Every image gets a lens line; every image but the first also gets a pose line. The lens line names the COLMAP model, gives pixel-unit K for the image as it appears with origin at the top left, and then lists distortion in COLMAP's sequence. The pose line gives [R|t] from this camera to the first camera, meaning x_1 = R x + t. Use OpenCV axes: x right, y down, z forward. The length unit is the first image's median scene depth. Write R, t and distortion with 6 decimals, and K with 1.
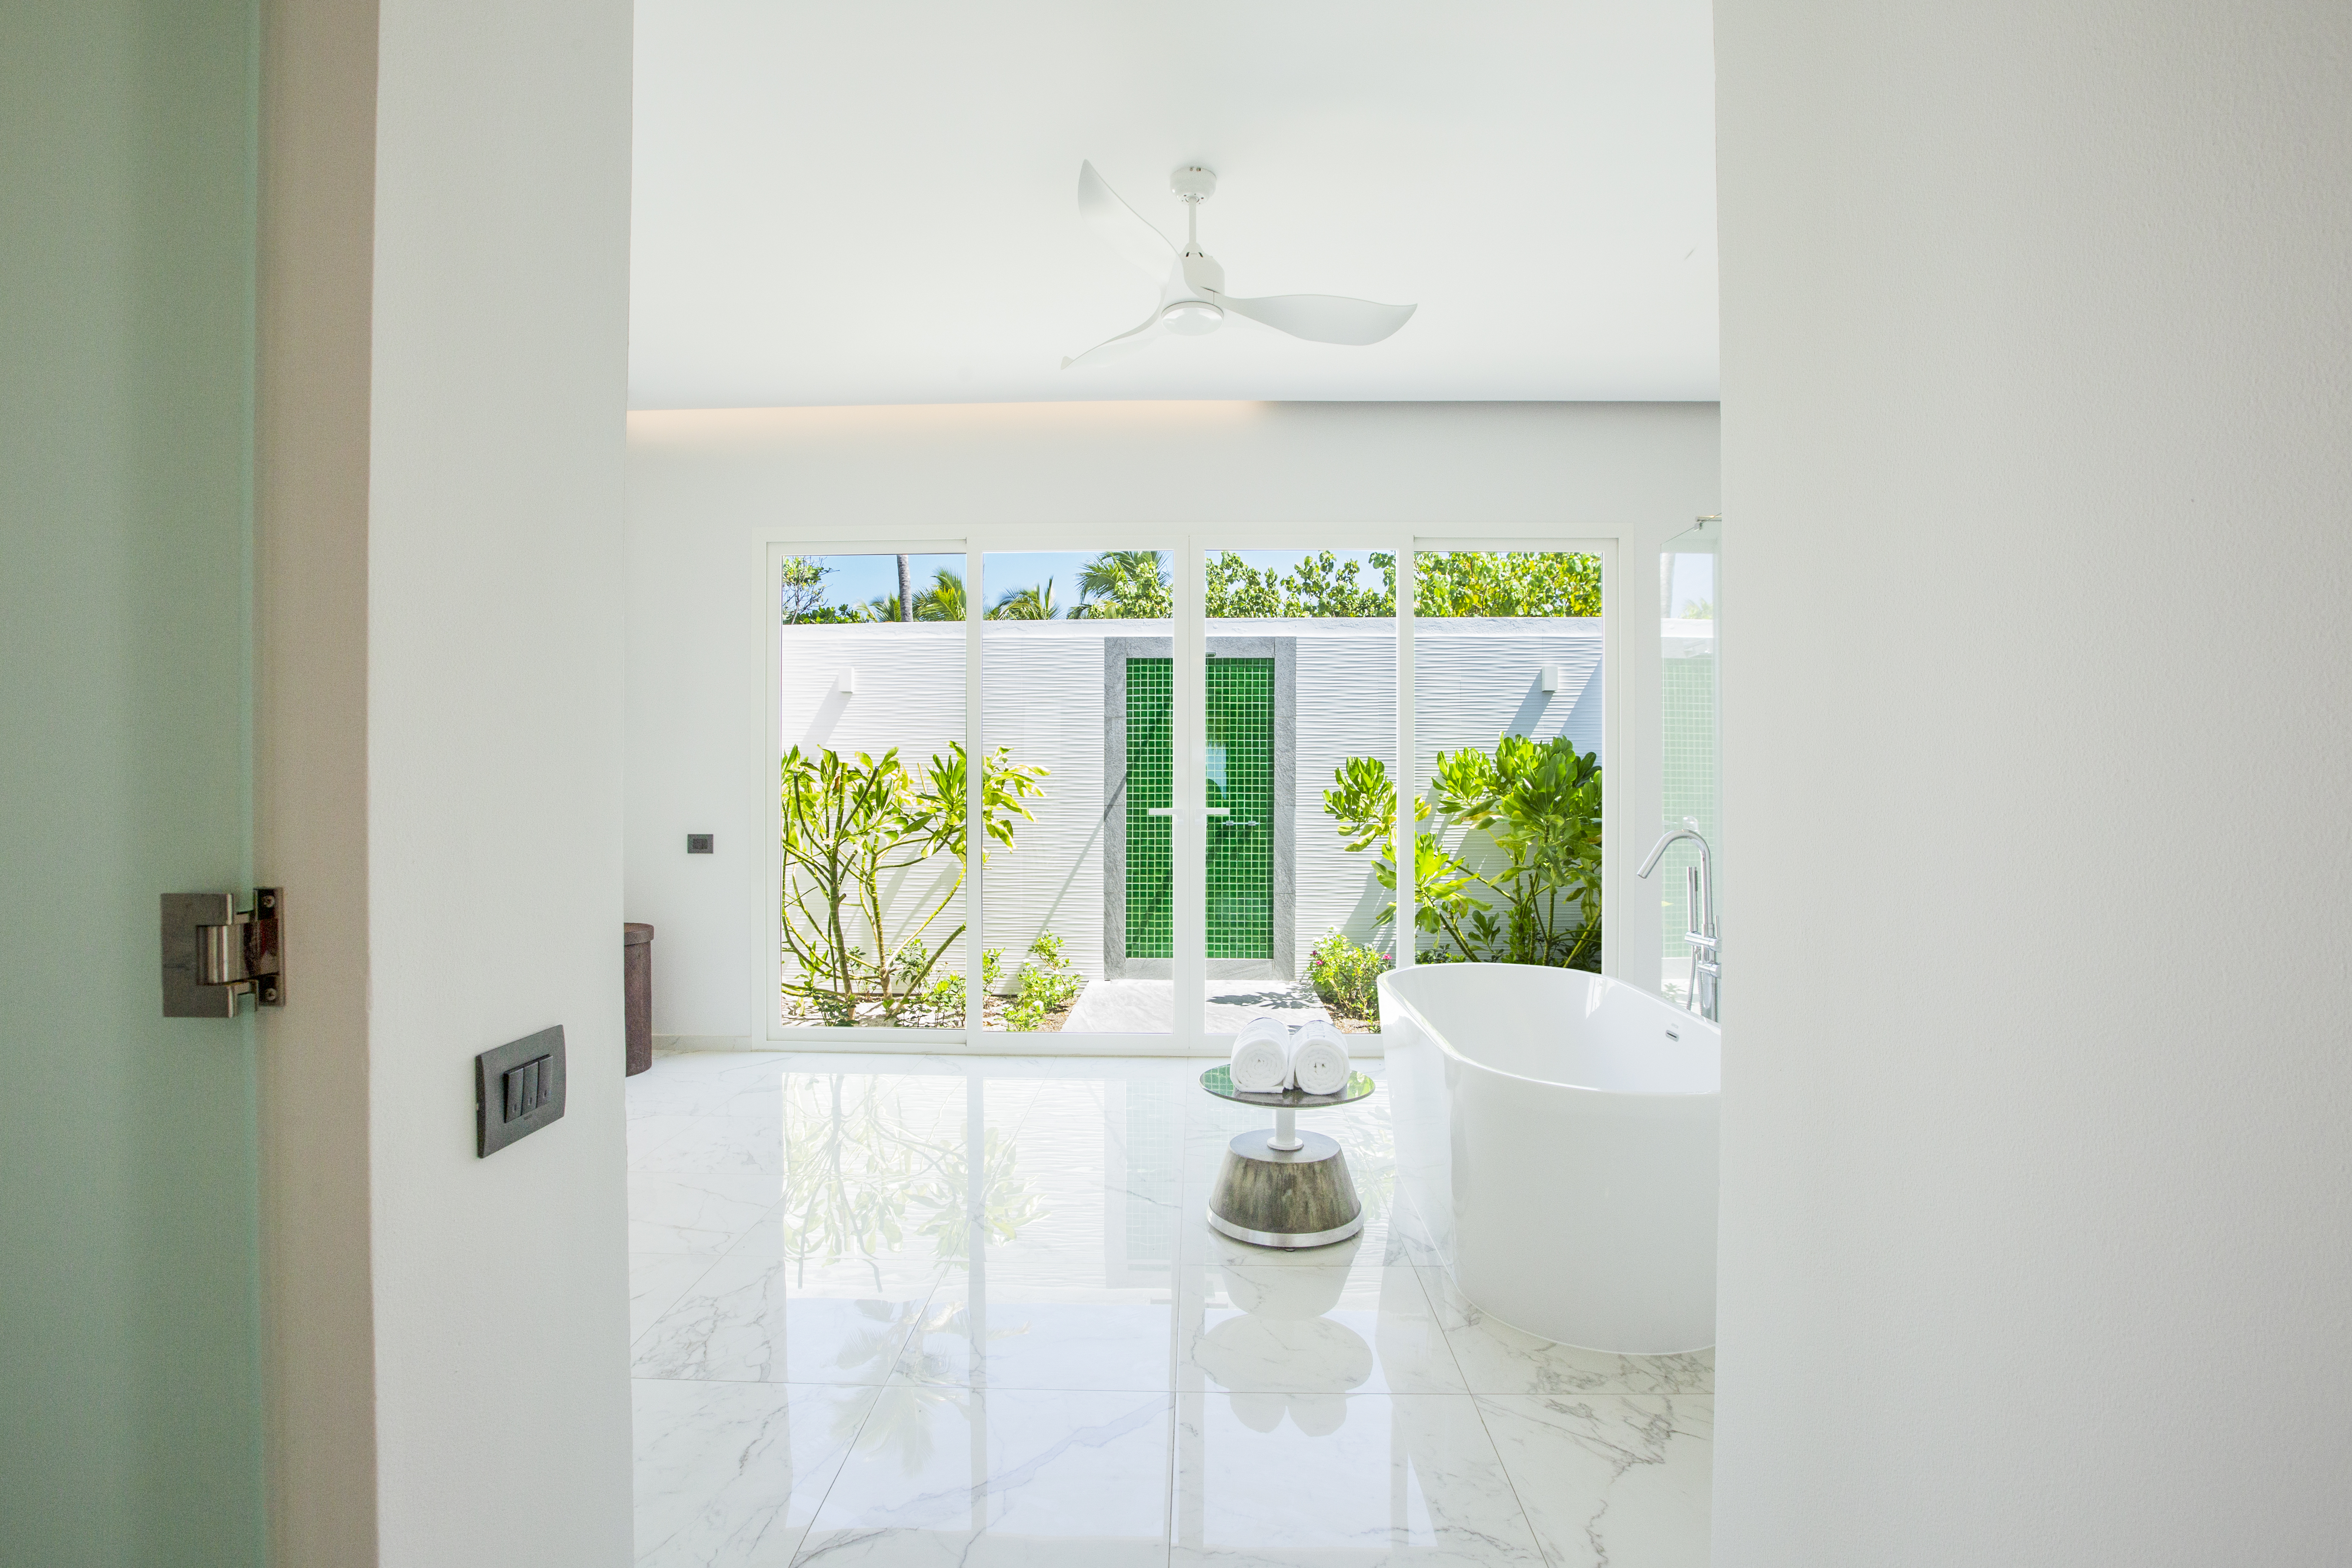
lens RADIAL K [[1099.0, 0, 1175.5], [0, 1099.0, 779.4], [0, 0, 1]] dist [-0.049922, 0.023349]
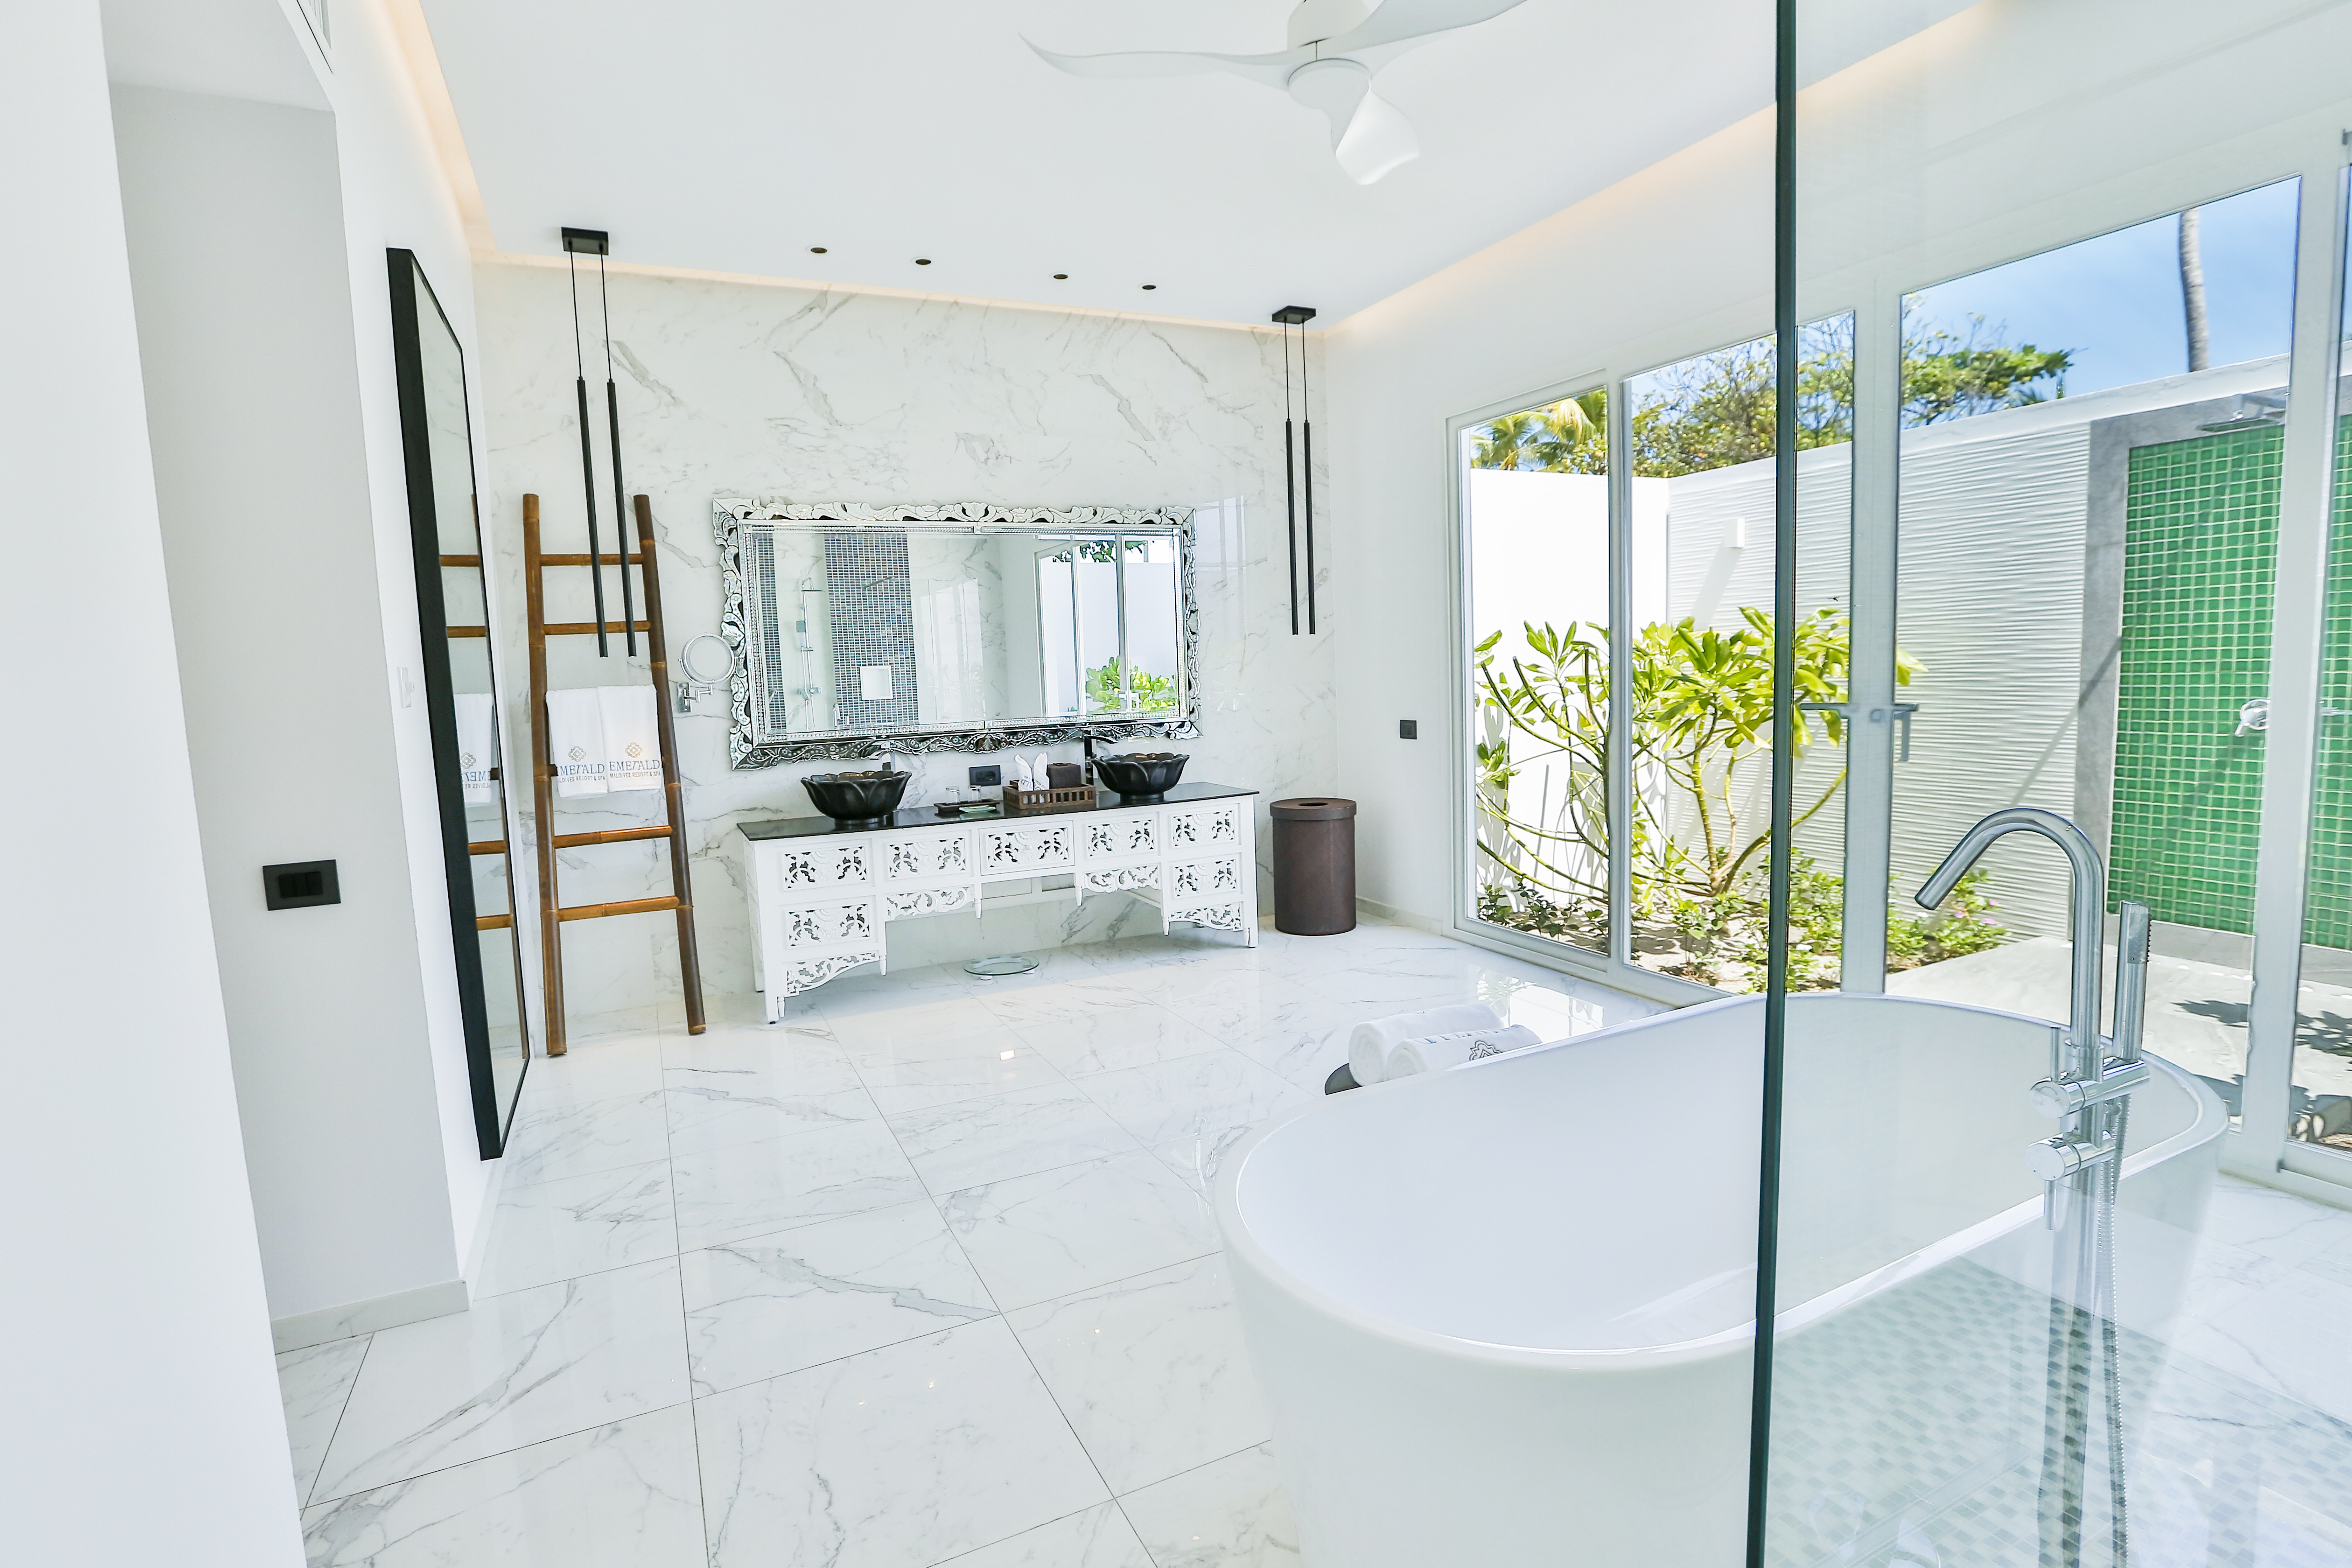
lens RADIAL K [[1162.2, 0, 1176.0], [0, 1162.2, 784.0], [0, 0, 1]] dist [-0.048255, 0.022934]
pose [[0.452816, 0.074000, -0.888528, 0.316631], [0.042382, 0.993637, 0.104353, -0.009877], [0.890596, -0.084911, 0.446799, 0.209828]]
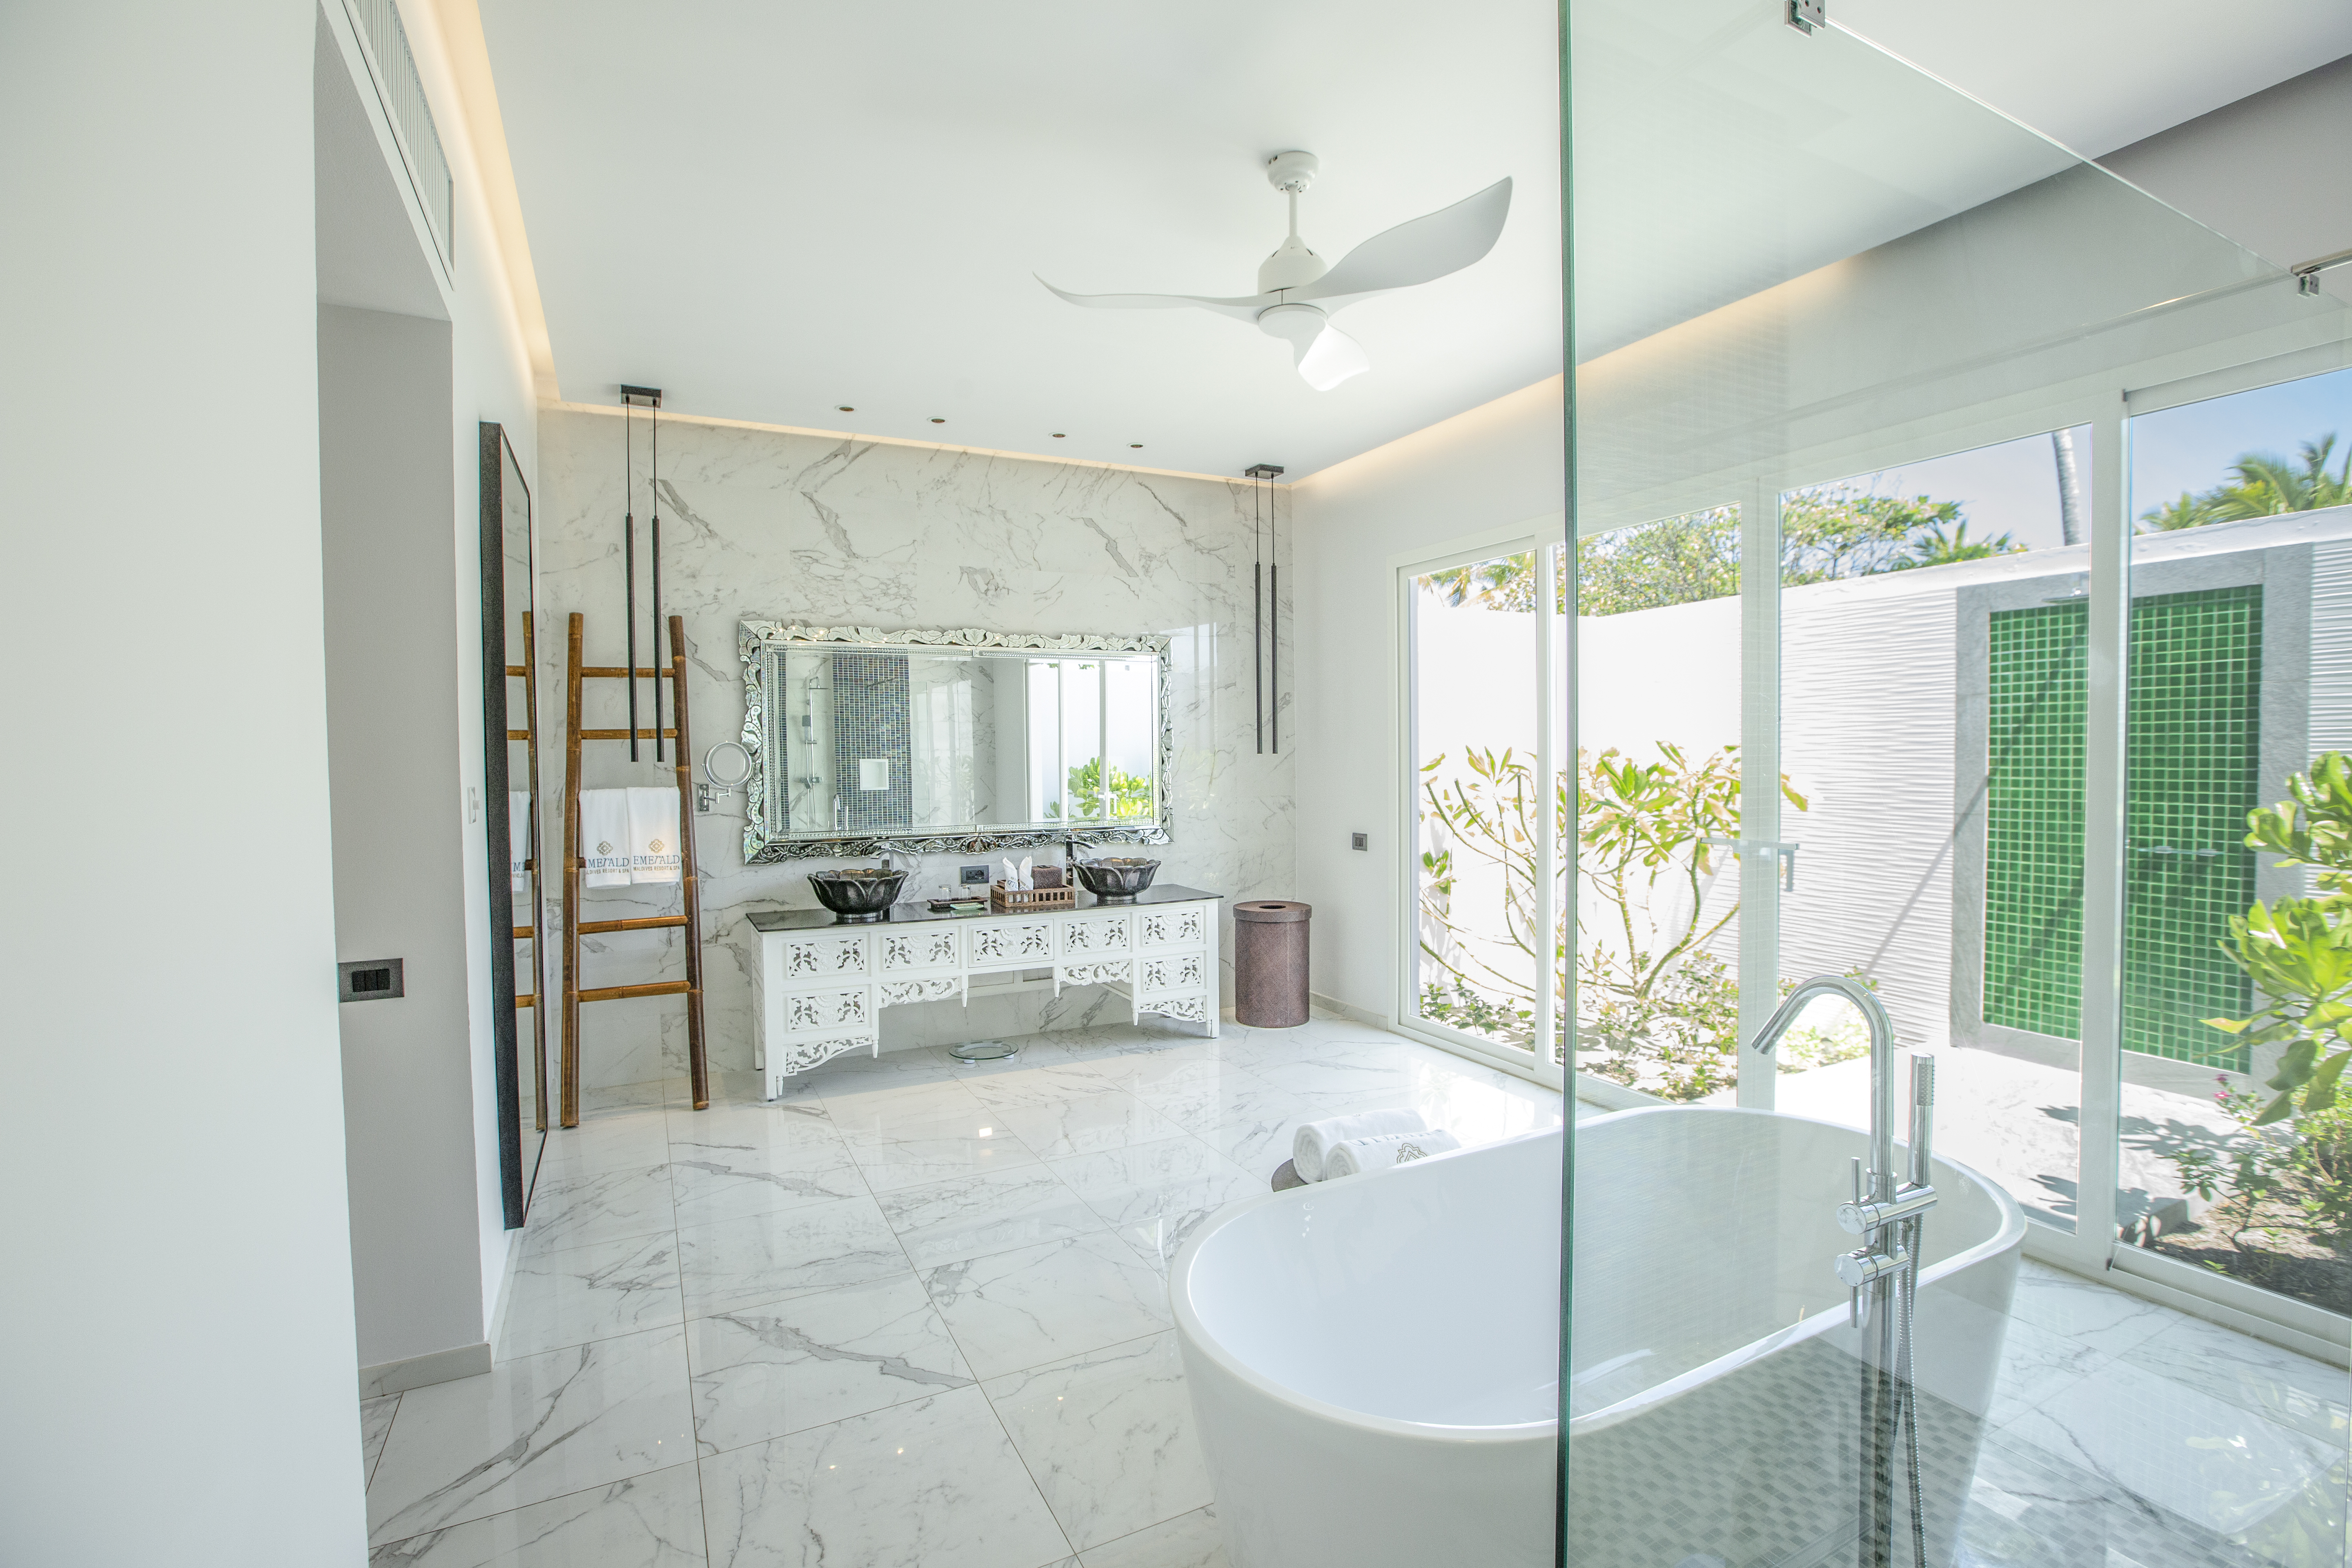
lens RADIAL K [[1099.0, 0, 1175.5], [0, 1099.0, 779.4], [0, 0, 1]] dist [-0.049922, 0.023349]
pose [[0.471701, 0.019287, -0.881548, 0.345622], [0.014647, 0.999451, 0.029704, -0.030448], [0.881637, -0.026923, 0.471160, 0.196395]]
